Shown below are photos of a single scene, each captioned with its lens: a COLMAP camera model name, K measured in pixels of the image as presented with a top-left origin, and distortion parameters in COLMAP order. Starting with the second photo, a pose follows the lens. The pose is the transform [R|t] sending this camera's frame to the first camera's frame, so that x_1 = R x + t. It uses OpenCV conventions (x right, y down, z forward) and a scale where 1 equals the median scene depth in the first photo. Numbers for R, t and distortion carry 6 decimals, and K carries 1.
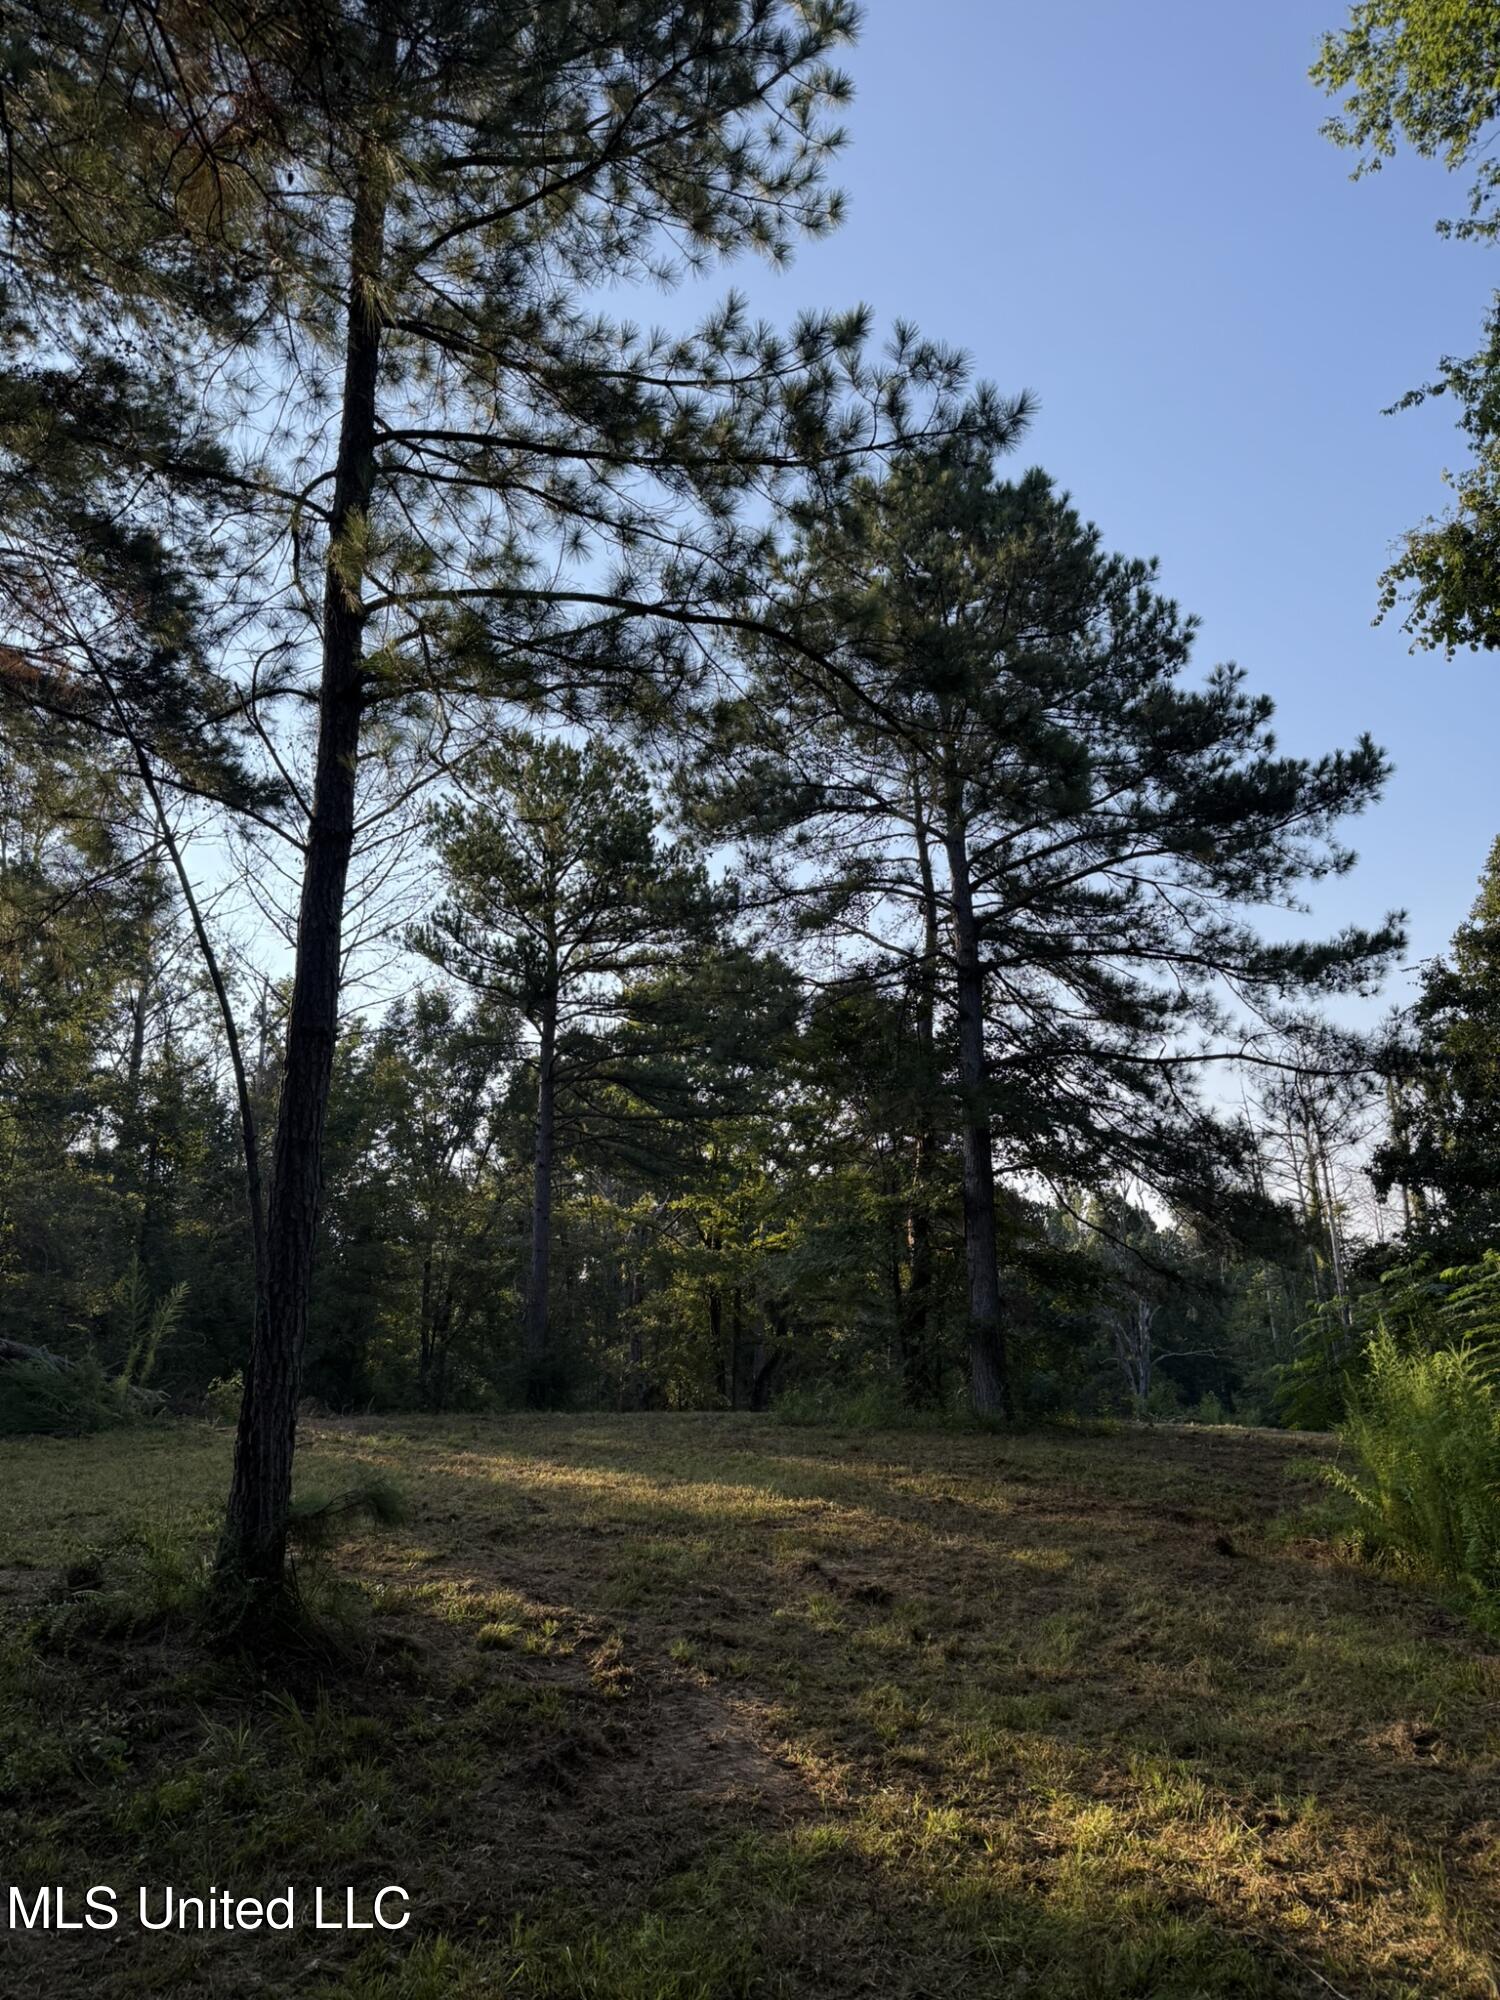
lens RADIAL K [[1409.3, 0, 761.6], [0, 1409.3, 988.0], [0, 0, 1]] dist [0.056515, -0.054450]
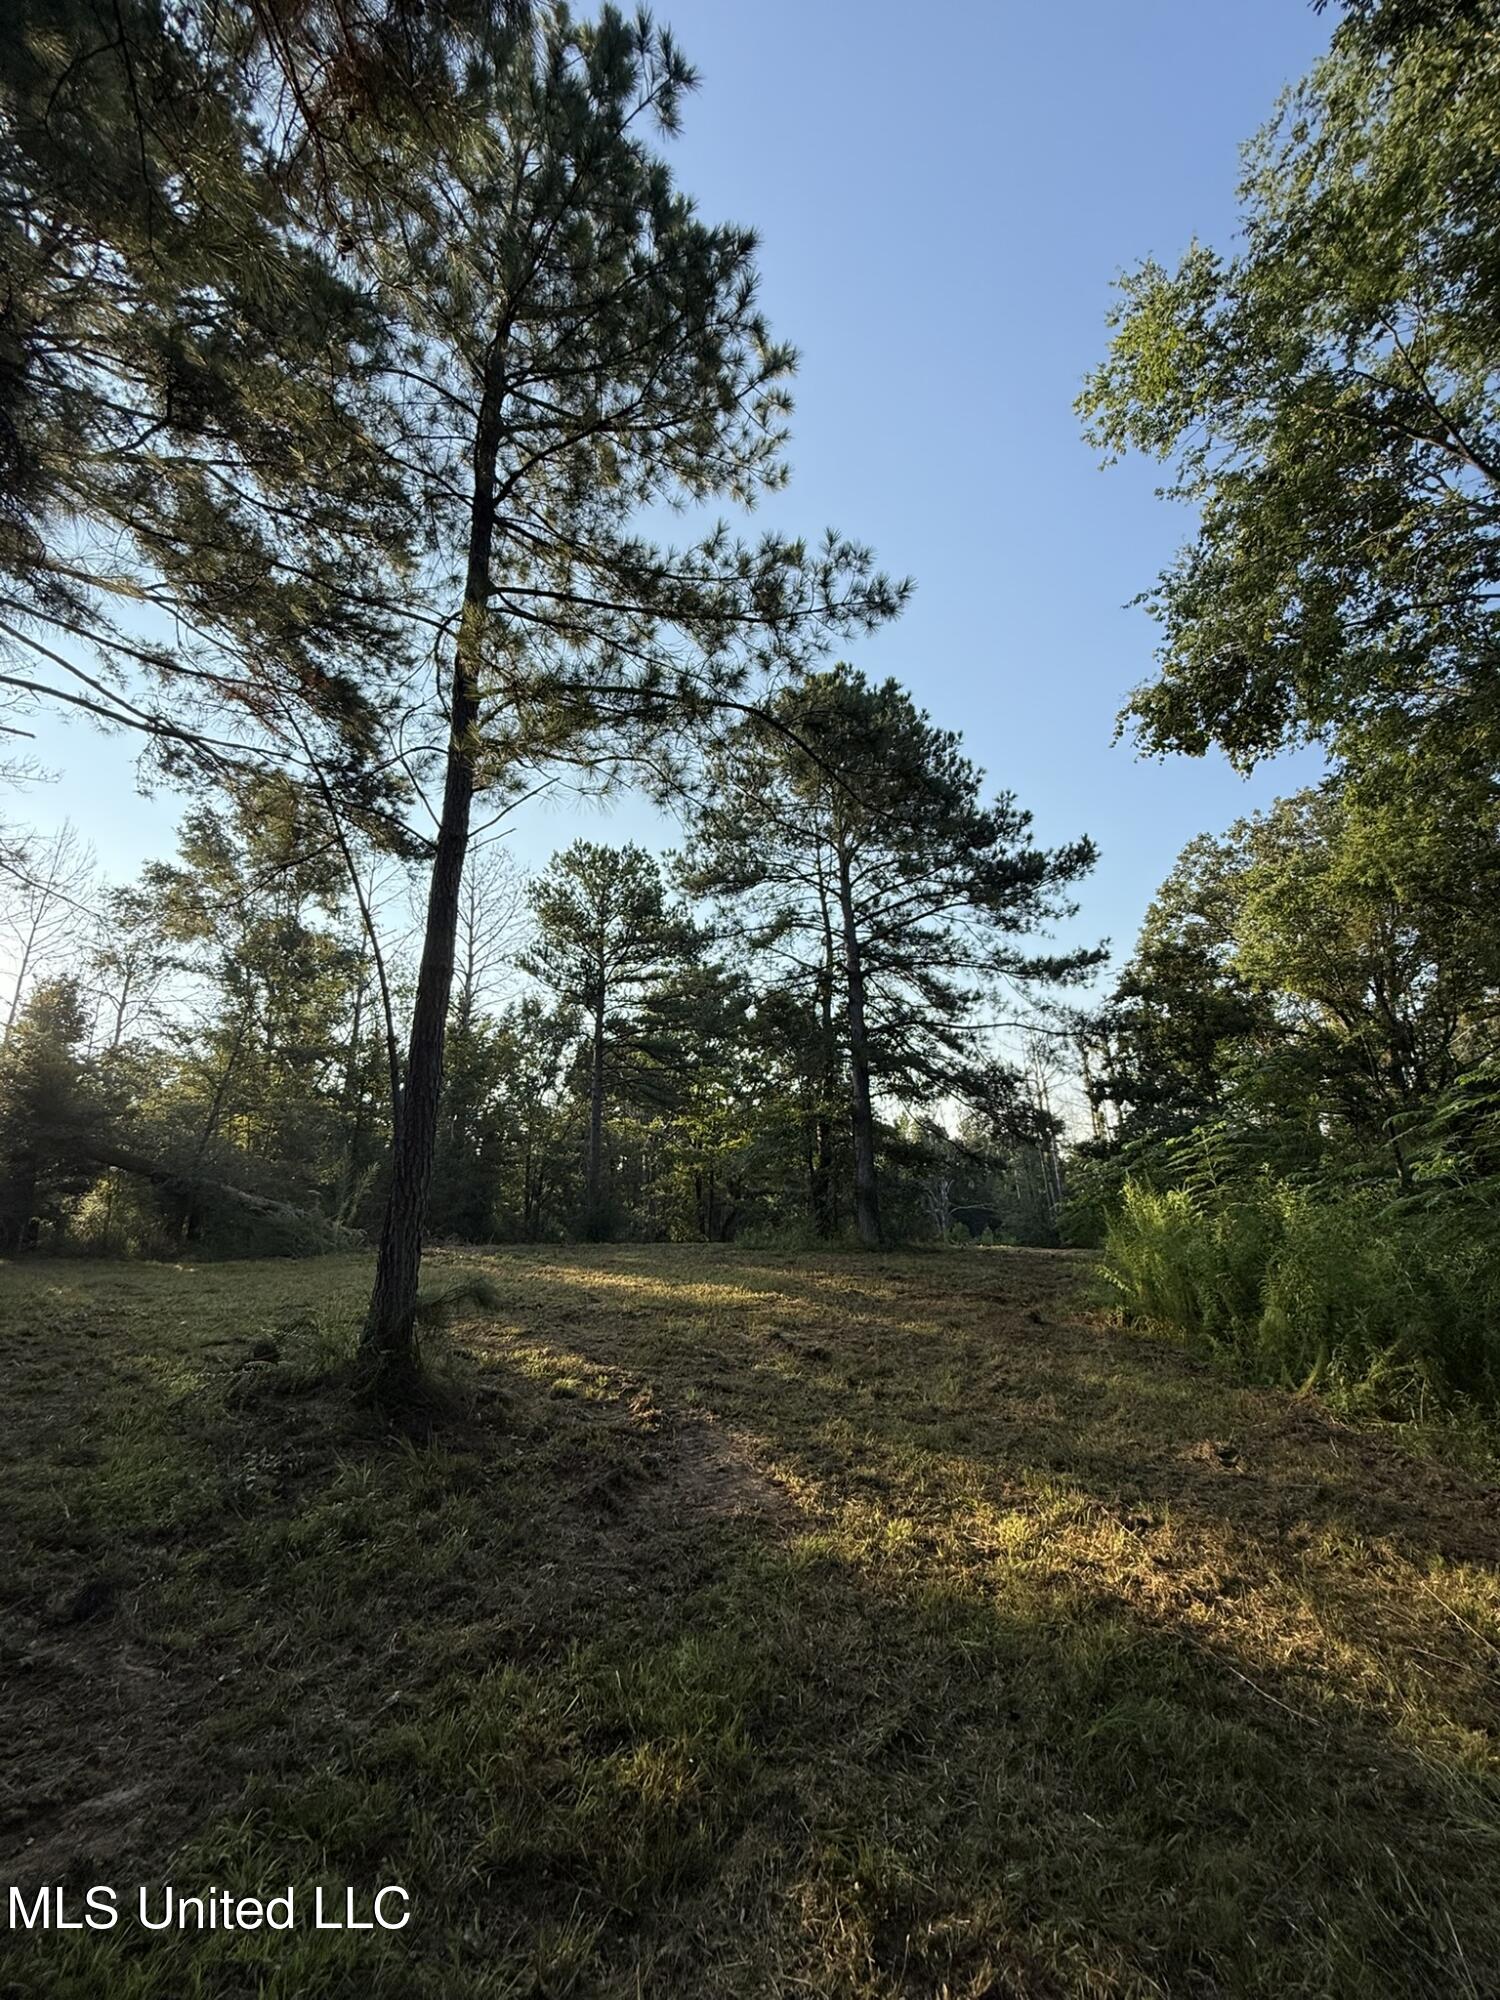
lens RADIAL K [[800.1, 0, 745.6], [0, 800.1, 985.4], [0, 0, 1]] dist [0.001214, 0.001048]
pose [[0.999542, -0.000270, 0.030254, -0.017998], [0.000993, 0.999715, -0.023855, 0.044835], [-0.030239, 0.023874, 0.999258, 0.116785]]
